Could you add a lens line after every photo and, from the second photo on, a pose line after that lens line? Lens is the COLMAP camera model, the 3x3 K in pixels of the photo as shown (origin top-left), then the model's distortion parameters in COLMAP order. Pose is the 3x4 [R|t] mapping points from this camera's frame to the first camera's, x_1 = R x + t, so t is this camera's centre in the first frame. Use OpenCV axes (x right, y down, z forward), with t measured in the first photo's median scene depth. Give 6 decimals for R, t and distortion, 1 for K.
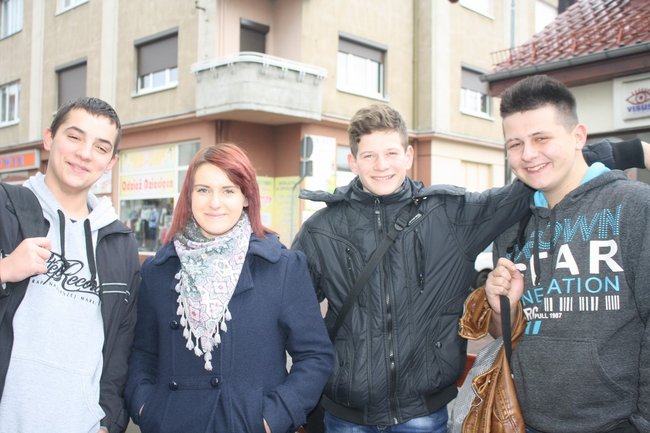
lens RADIAL K [[757.0, 0, 325.0], [0, 757.0, 216.5], [0, 0, 1]] dist [-0.007998, -0.008299]
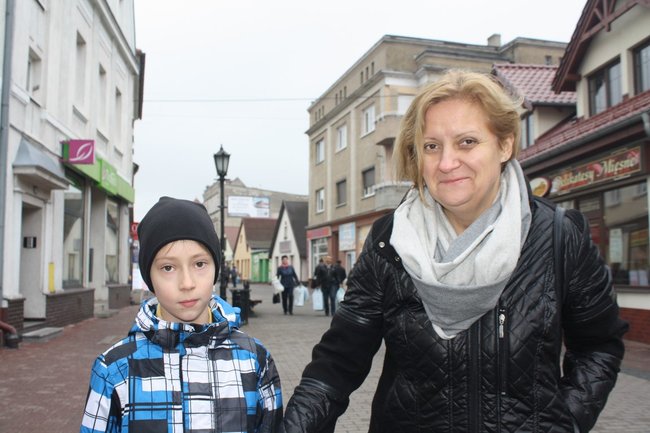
lens RADIAL K [[689.3, 0, 325.0], [0, 689.3, 216.5], [0, 0, 1]] dist [-0.119415, 0.145226]
pose [[0.866133, -0.044584, -0.497822, 0.525055], [0.013954, 0.997782, -0.065082, -0.002612], [0.499620, 0.049423, 0.864834, -0.540907]]
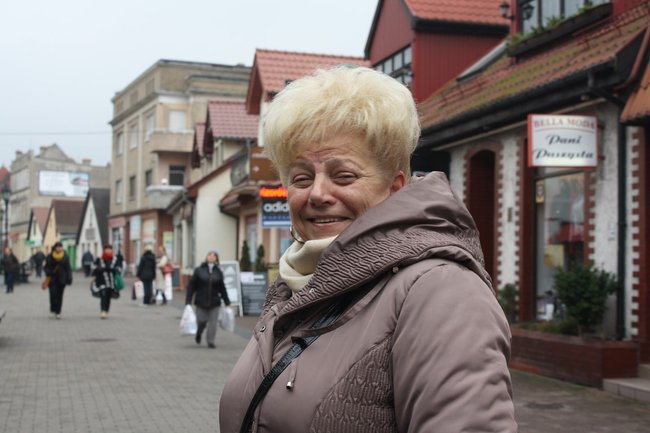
lens RADIAL K [[1053.0, 0, 325.0], [0, 1053.0, 216.5], [0, 0, 1]] dist [-0.016551, -0.013321]
pose [[0.914947, -0.016134, -0.403250, 1.442415], [0.006026, 0.999635, -0.026322, -0.014373], [0.403528, 0.021653, 0.914711, -1.565238]]
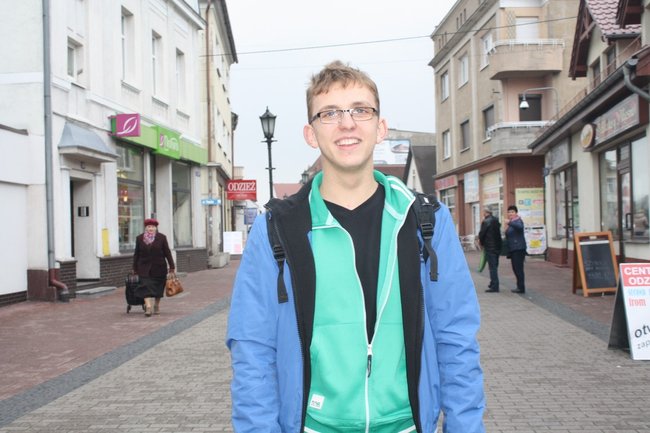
lens RADIAL K [[876.1, 0, 325.0], [0, 876.1, 216.5], [0, 0, 1]] dist [-0.025835, 0.008065]
pose [[0.740064, -0.038536, -0.671432, 0.751426], [0.045775, 0.998928, -0.006878, -0.000807], [0.670977, -0.025645, 0.741034, -0.630263]]
